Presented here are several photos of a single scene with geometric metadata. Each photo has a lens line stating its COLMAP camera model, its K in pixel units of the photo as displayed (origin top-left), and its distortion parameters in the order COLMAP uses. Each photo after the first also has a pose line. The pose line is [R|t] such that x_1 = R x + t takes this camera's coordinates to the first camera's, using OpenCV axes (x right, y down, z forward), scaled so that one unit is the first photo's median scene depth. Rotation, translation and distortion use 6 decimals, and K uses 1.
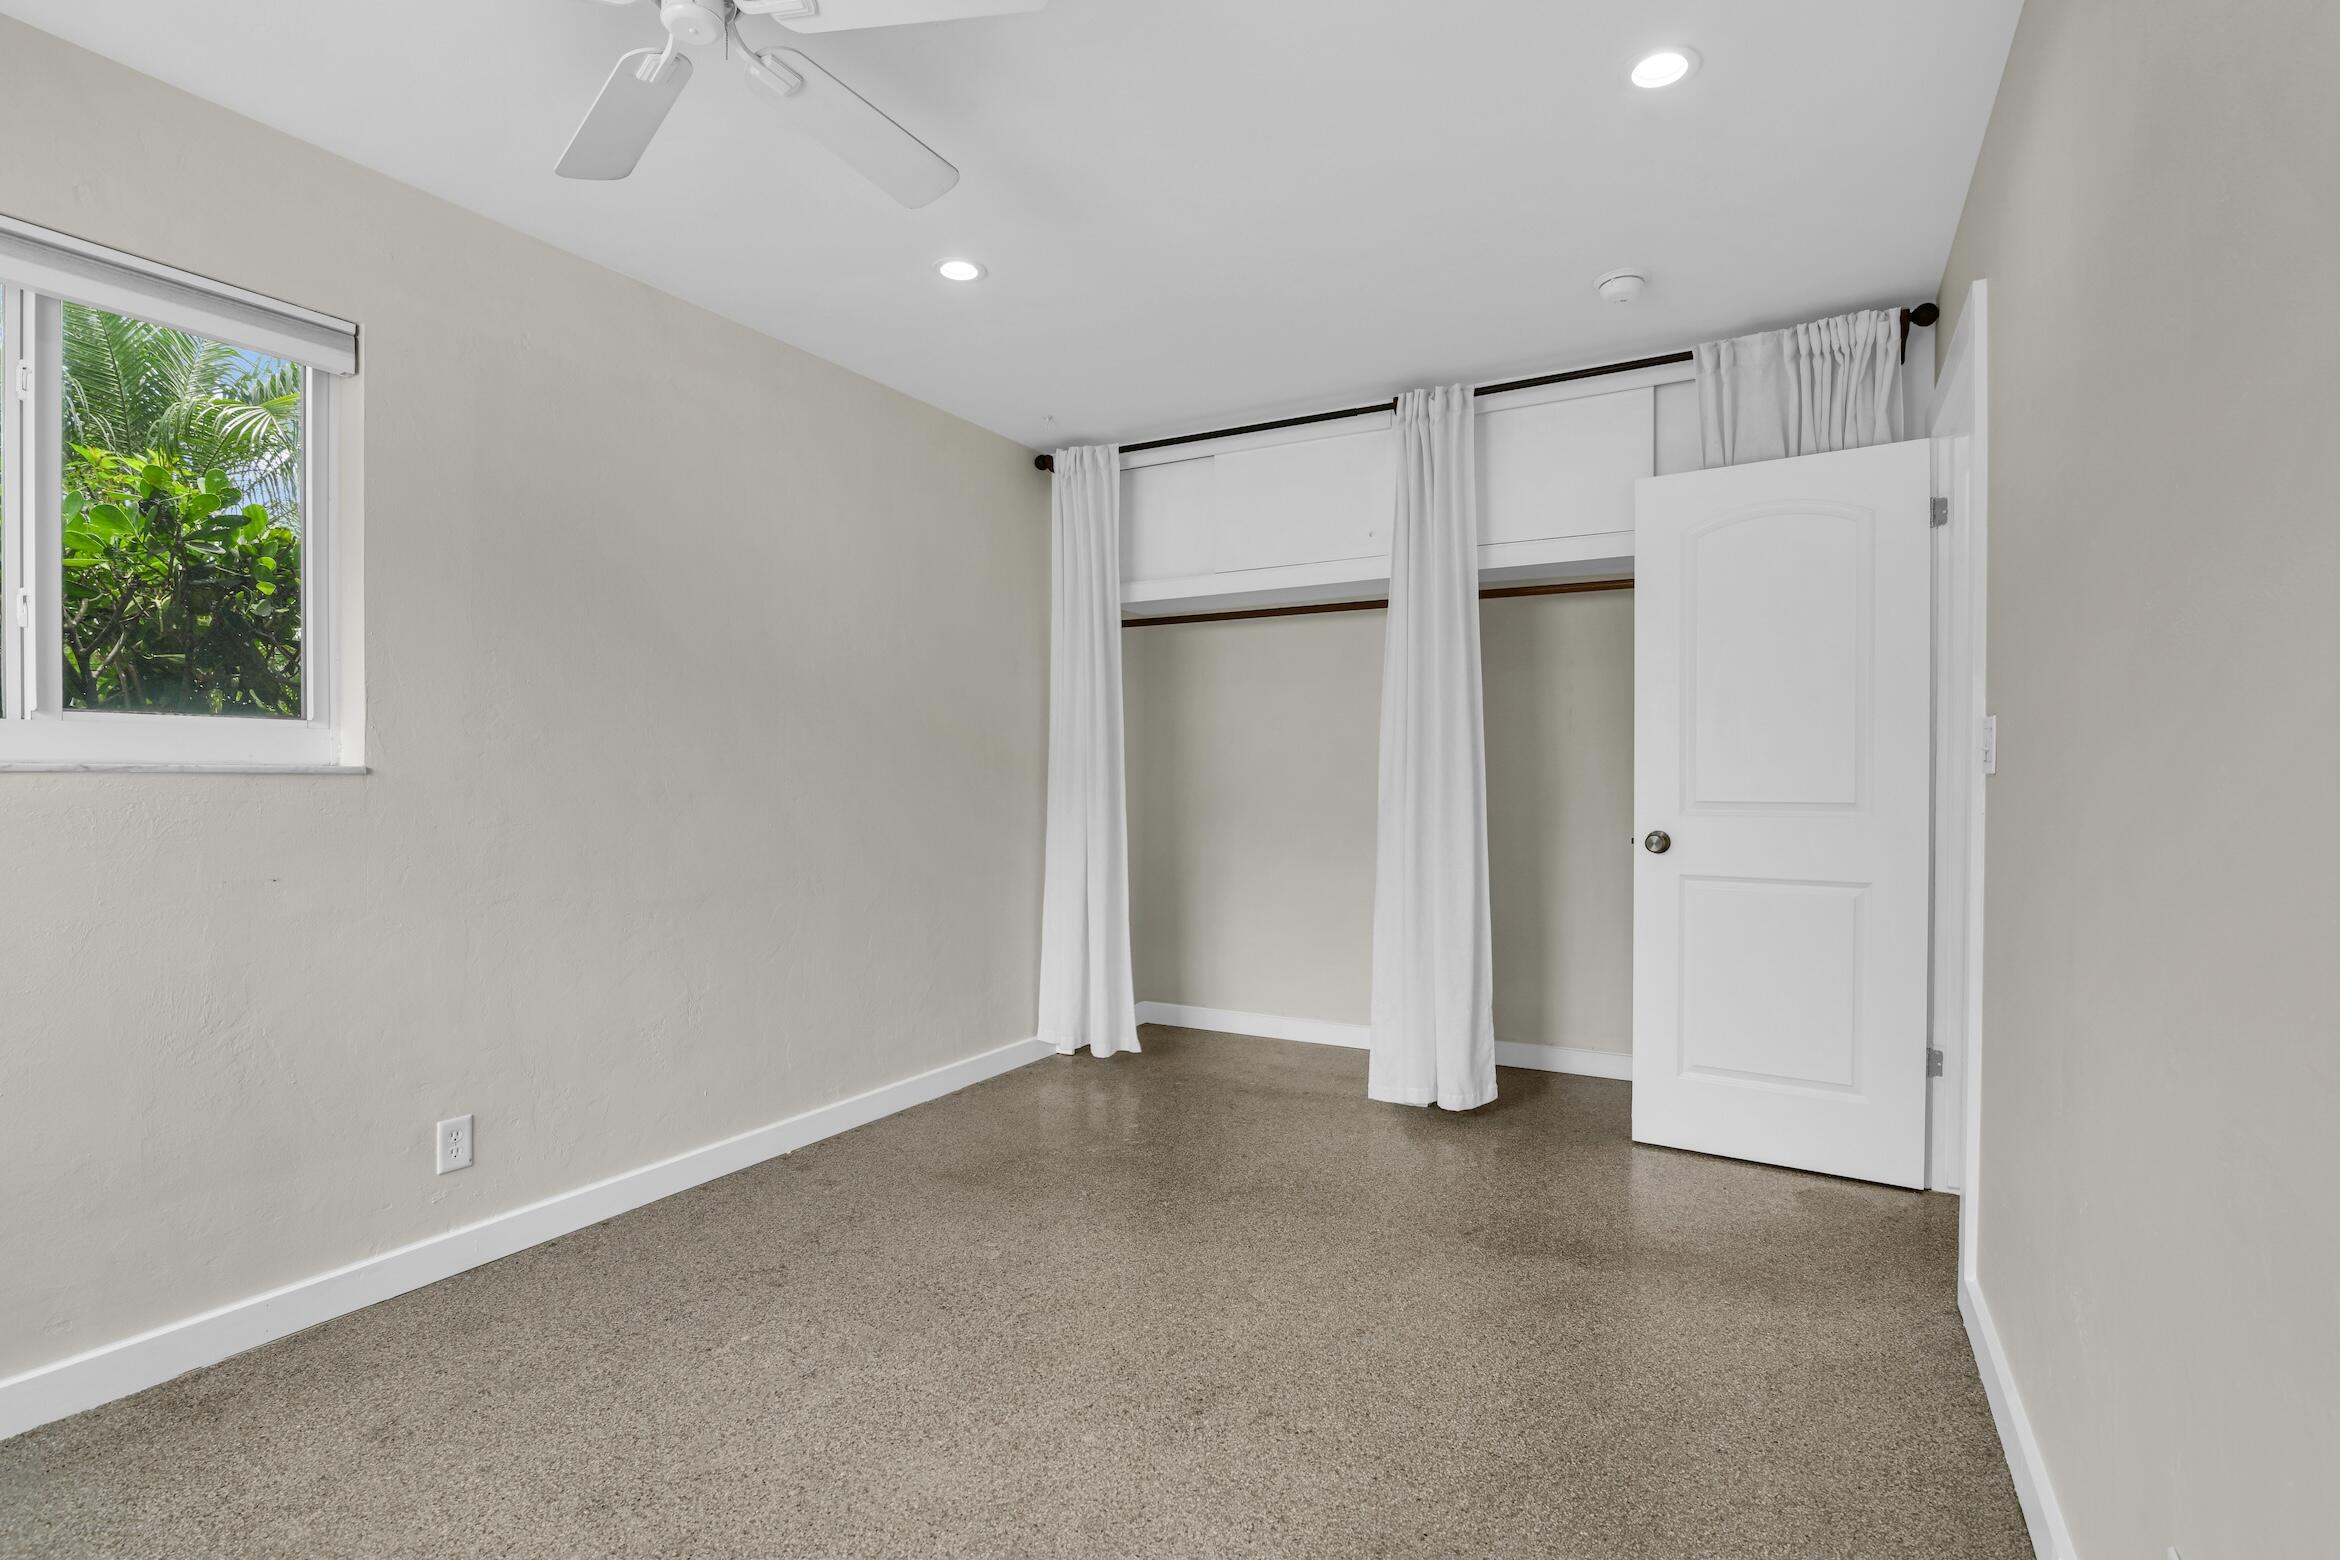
lens RADIAL K [[1097.6, 0, 1151.3], [0, 1097.6, 797.4], [0, 0, 1]] dist [-0.020106, 0.000132]
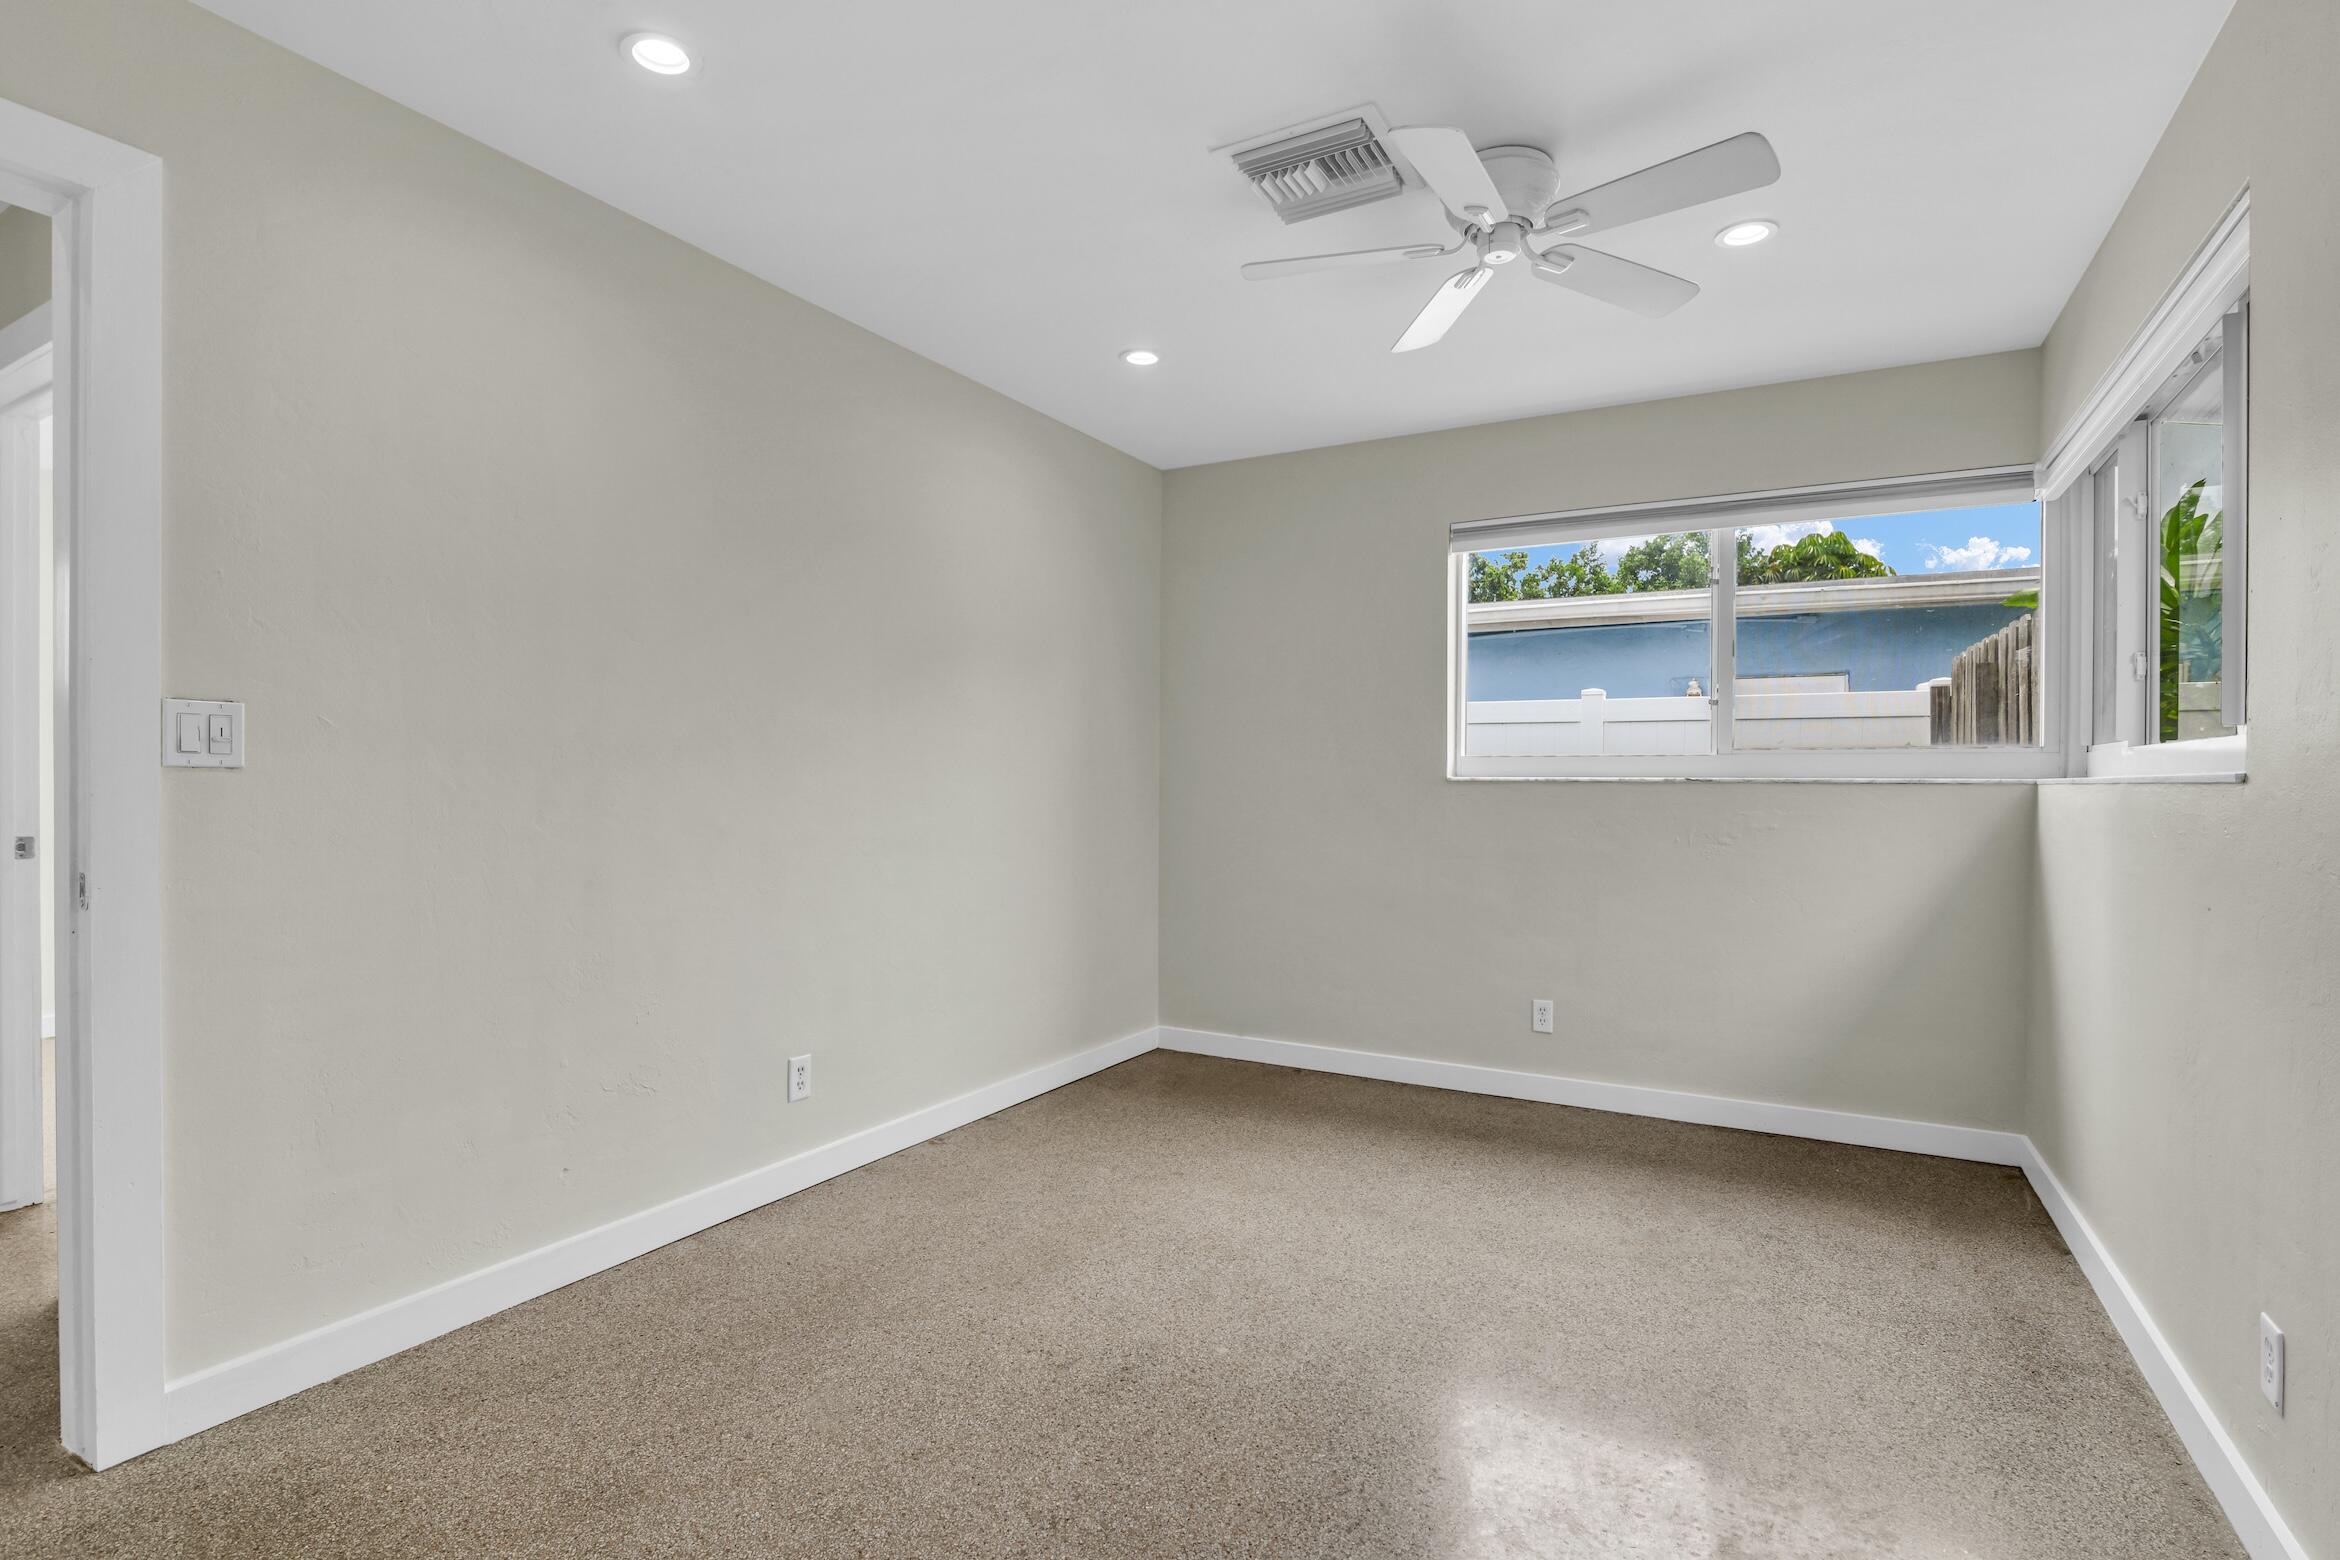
lens RADIAL K [[1146.9, 0, 1181.2], [0, 1146.9, 790.0], [0, 0, 1]] dist [-0.022985, -0.000020]
pose [[-0.999523, -0.007285, -0.030008, 0.016945], [-0.007889, 0.999768, 0.020041, -0.019681], [0.029855, 0.020268, -0.999349, 1.363207]]
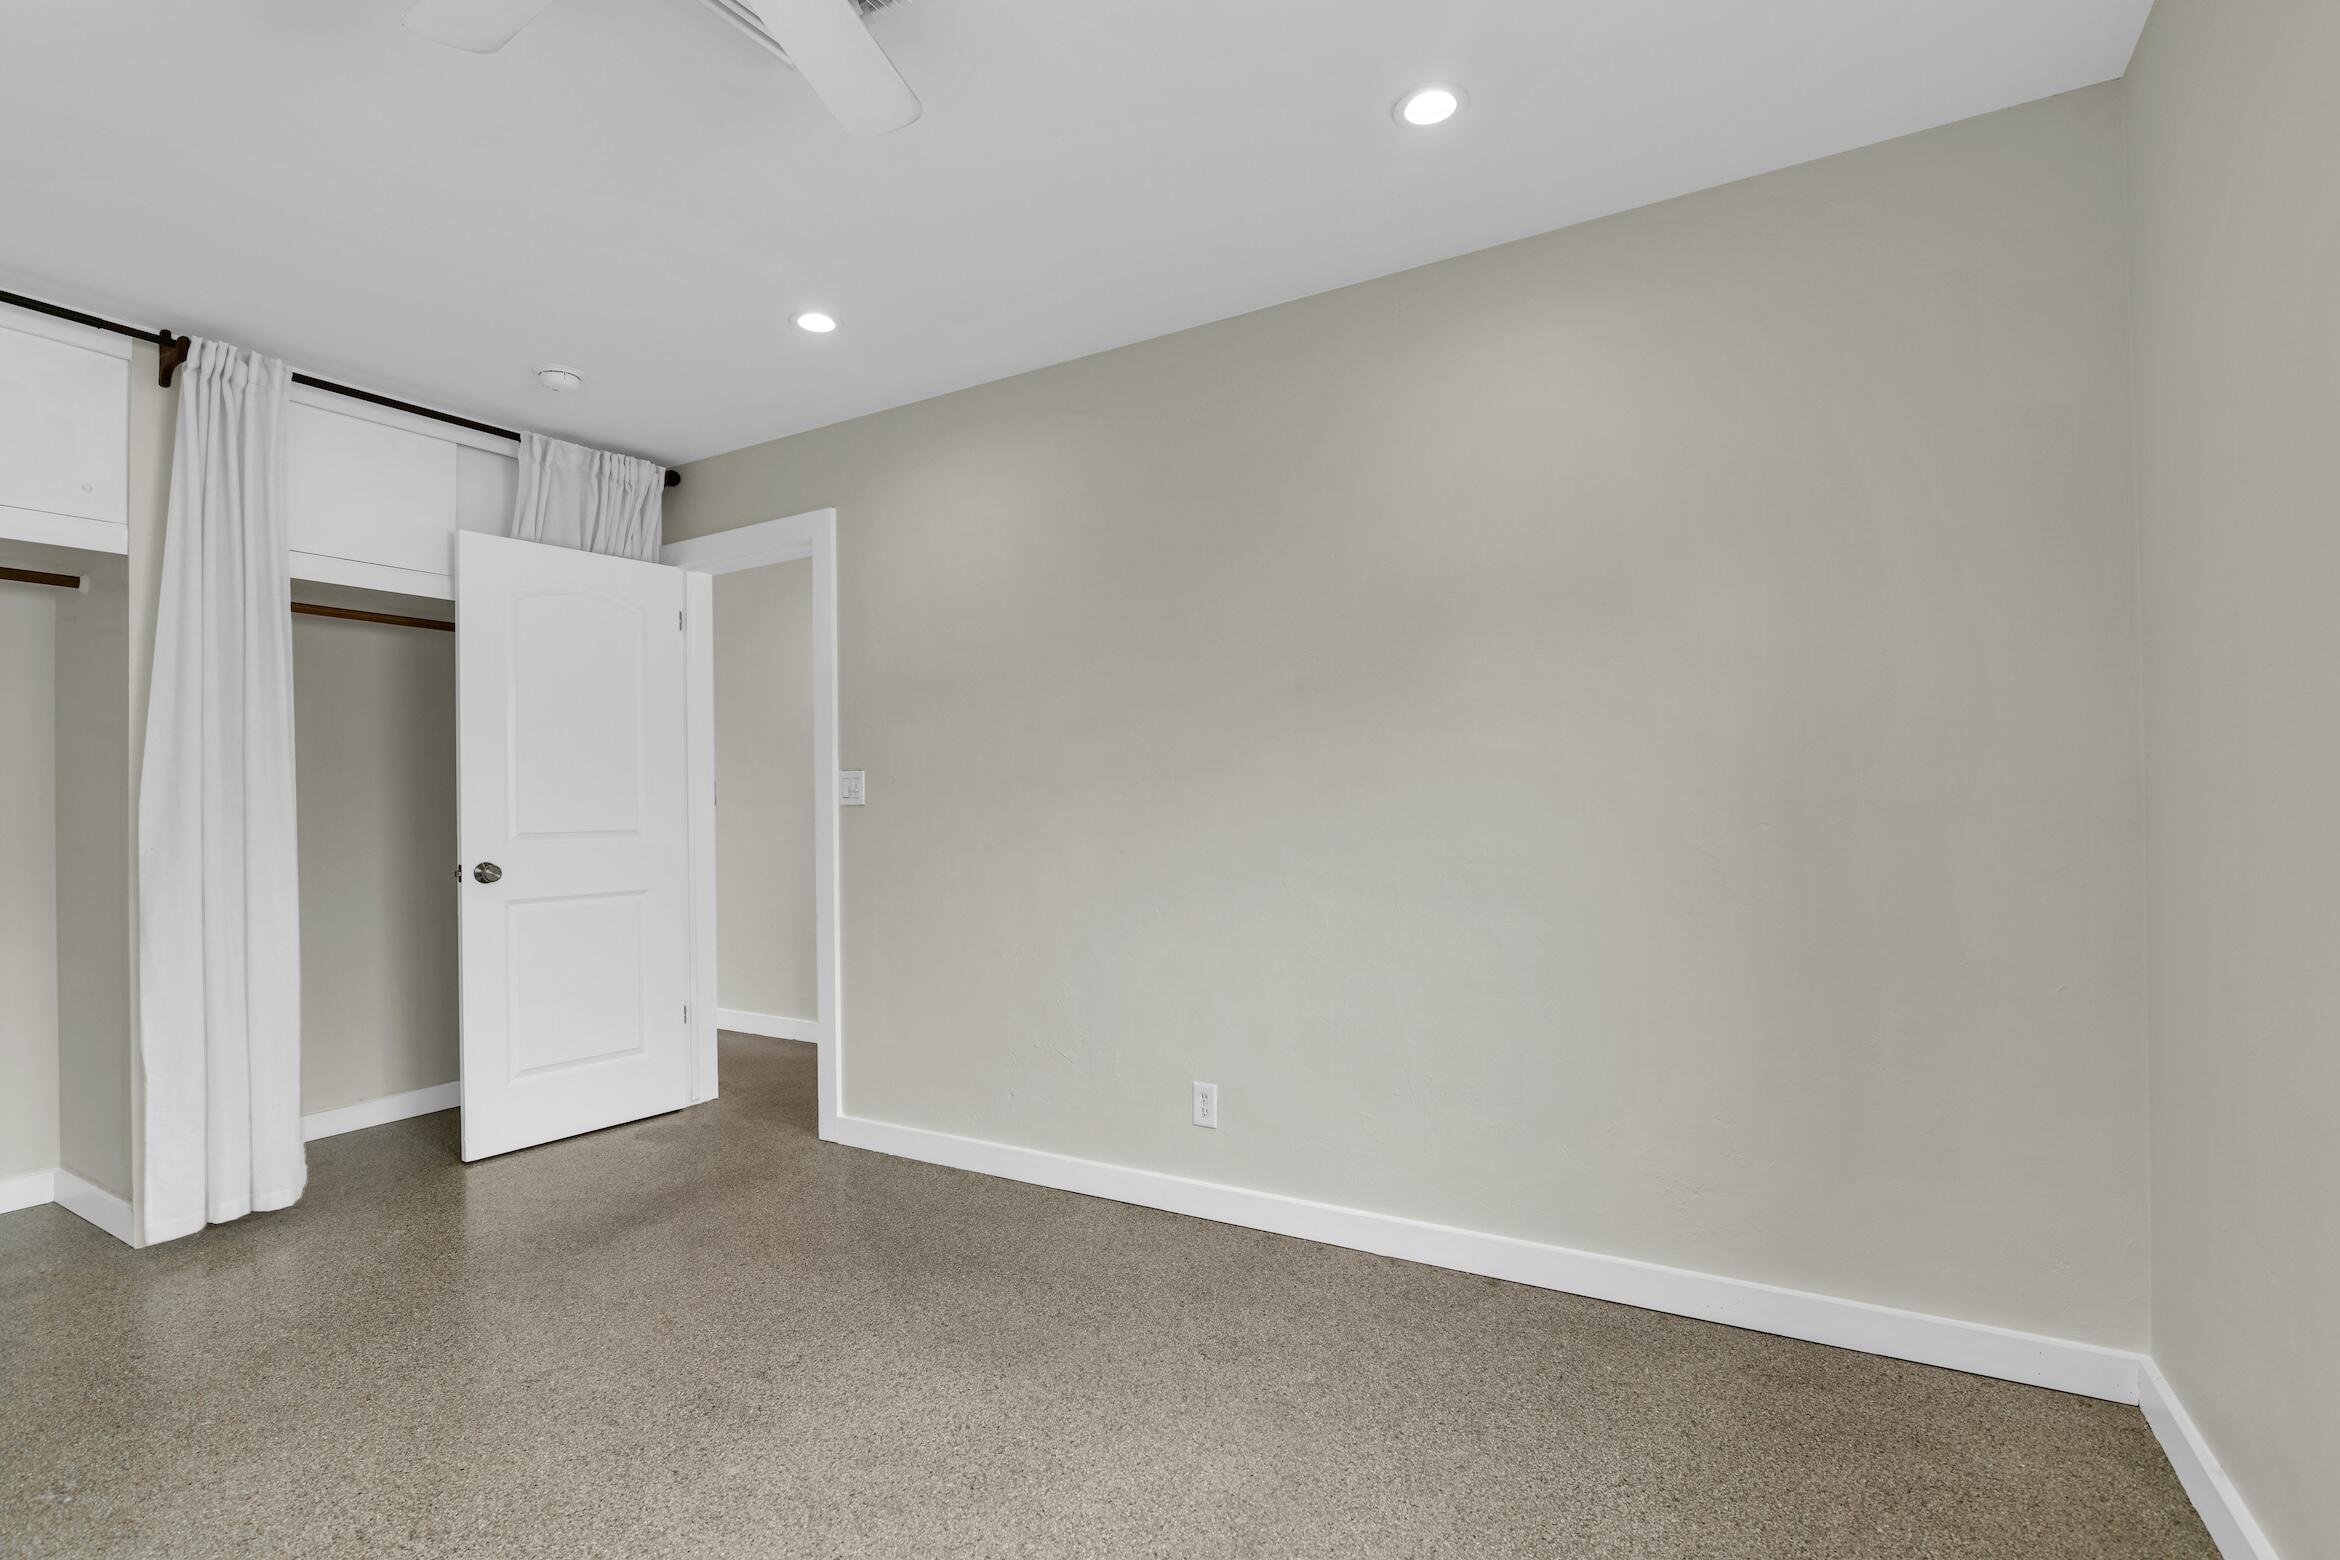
lens RADIAL K [[1097.6, 0, 1151.3], [0, 1097.6, 797.4], [0, 0, 1]] dist [-0.020106, 0.000132]
pose [[0.015165, 0.001916, 0.999883, -0.655790], [0.028679, 0.999586, -0.002350, -0.013182], [-0.999474, 0.028711, 0.015104, 0.359997]]
